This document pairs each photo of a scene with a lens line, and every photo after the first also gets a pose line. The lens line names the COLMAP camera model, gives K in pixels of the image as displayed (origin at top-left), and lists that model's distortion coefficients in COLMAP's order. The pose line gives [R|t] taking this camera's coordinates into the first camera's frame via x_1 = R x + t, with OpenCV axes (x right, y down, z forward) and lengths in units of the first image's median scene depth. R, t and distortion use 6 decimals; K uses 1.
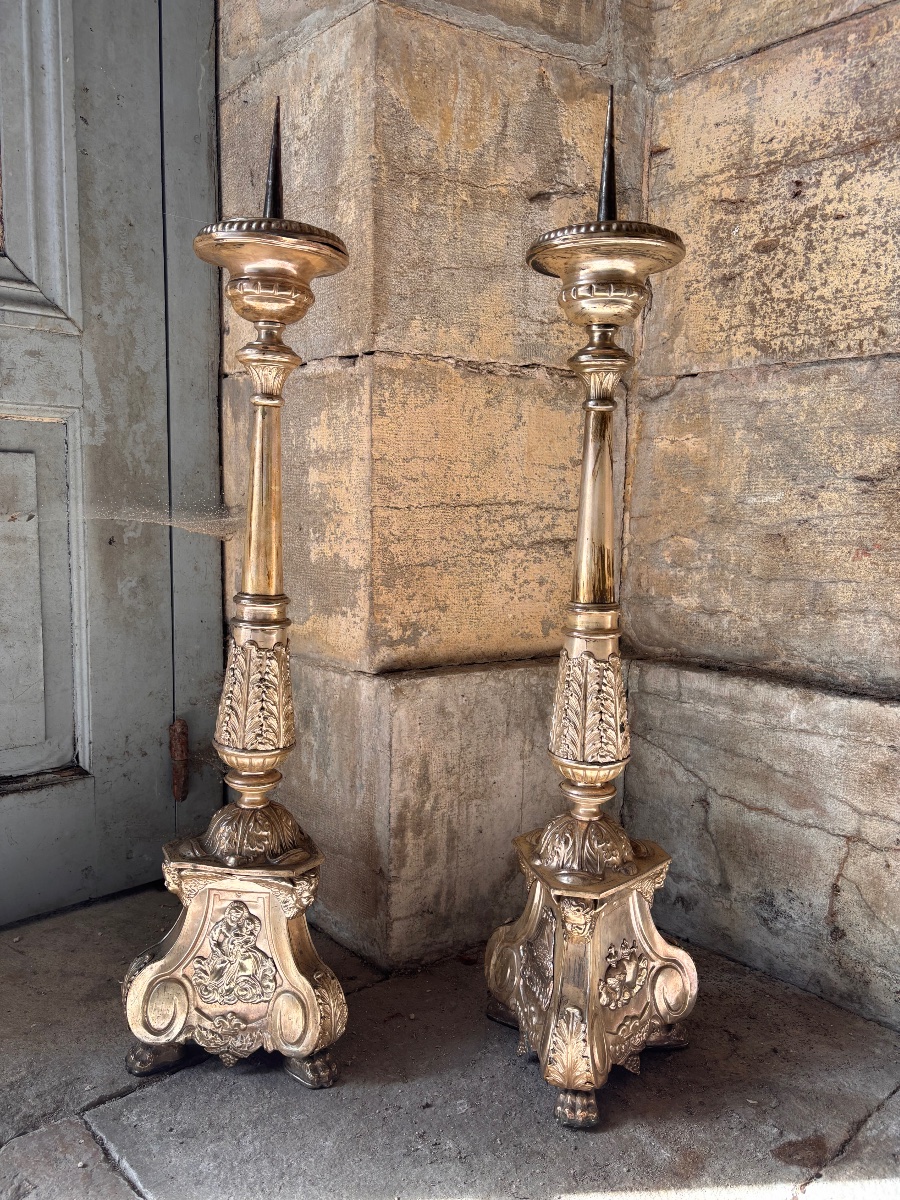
lens RADIAL K [[918.2, 0, 440.5], [0, 918.2, 599.7], [0, 0, 1]] dist [0.043990, -0.059685]
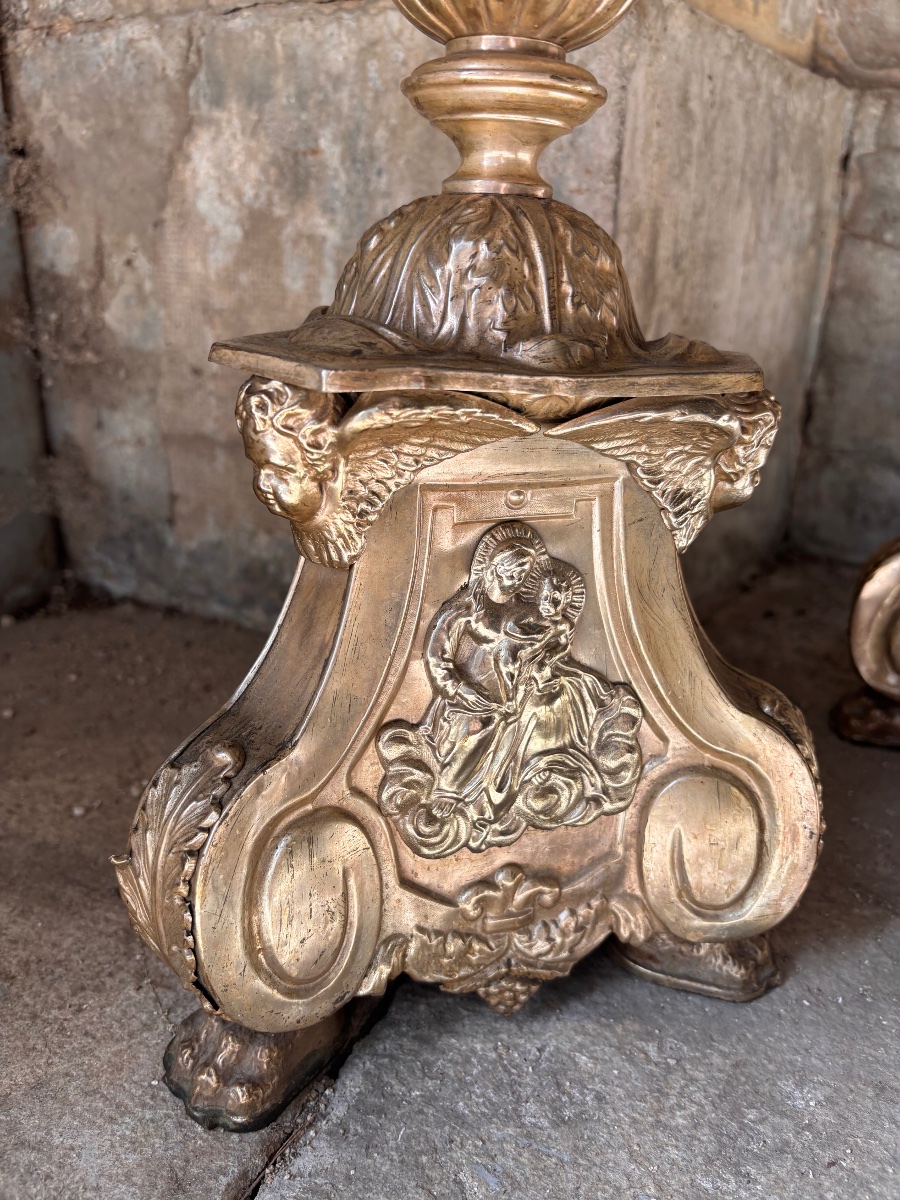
lens RADIAL K [[918.2, 0, 442.7], [0, 918.2, 594.0], [0, 0, 1]] dist [0.043990, -0.059685]
pose [[0.917986, -0.134978, 0.372937, -0.351858], [0.038092, 0.965966, 0.255850, 0.274358], [-0.394778, -0.220661, 0.891885, 0.746952]]
